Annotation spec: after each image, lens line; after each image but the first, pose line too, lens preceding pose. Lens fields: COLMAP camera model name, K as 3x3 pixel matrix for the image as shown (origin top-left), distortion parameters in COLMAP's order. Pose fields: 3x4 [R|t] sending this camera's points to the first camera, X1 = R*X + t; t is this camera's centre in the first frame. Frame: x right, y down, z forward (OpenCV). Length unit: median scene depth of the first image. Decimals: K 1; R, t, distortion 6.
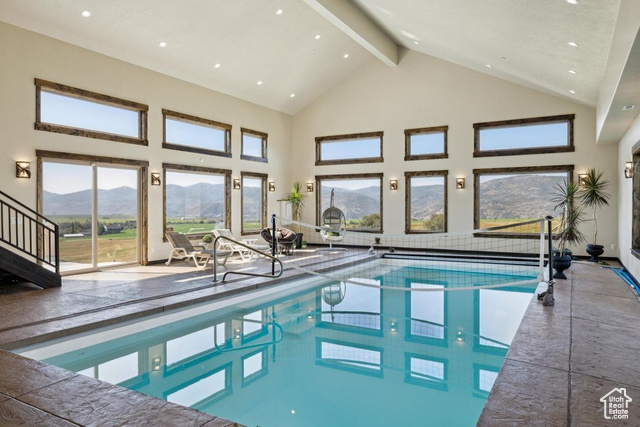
lens RADIAL K [[441.5, 0, 321.2], [0, 441.5, 210.7], [0, 0, 1]] dist [0.010559, 0.001580]
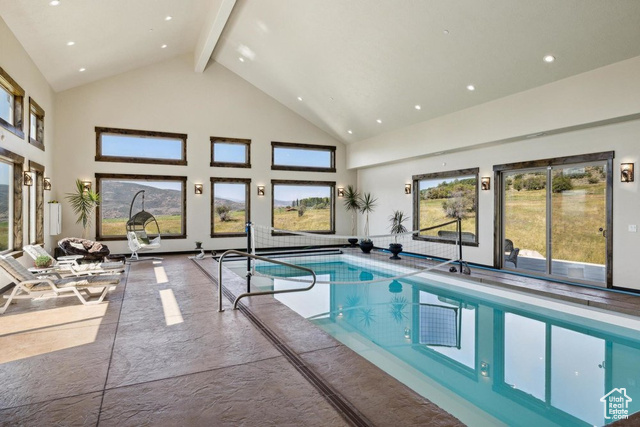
lens RADIAL K [[387.5, 0, 321.5], [0, 387.5, 213.9], [0, 0, 1]] dist [0.008268, 0.000598]
pose [[0.576389, -0.008090, 0.817136, -0.407263], [0.005703, 0.999966, 0.005878, -0.005936], [-0.817156, 0.001272, 0.576415, 0.264796]]
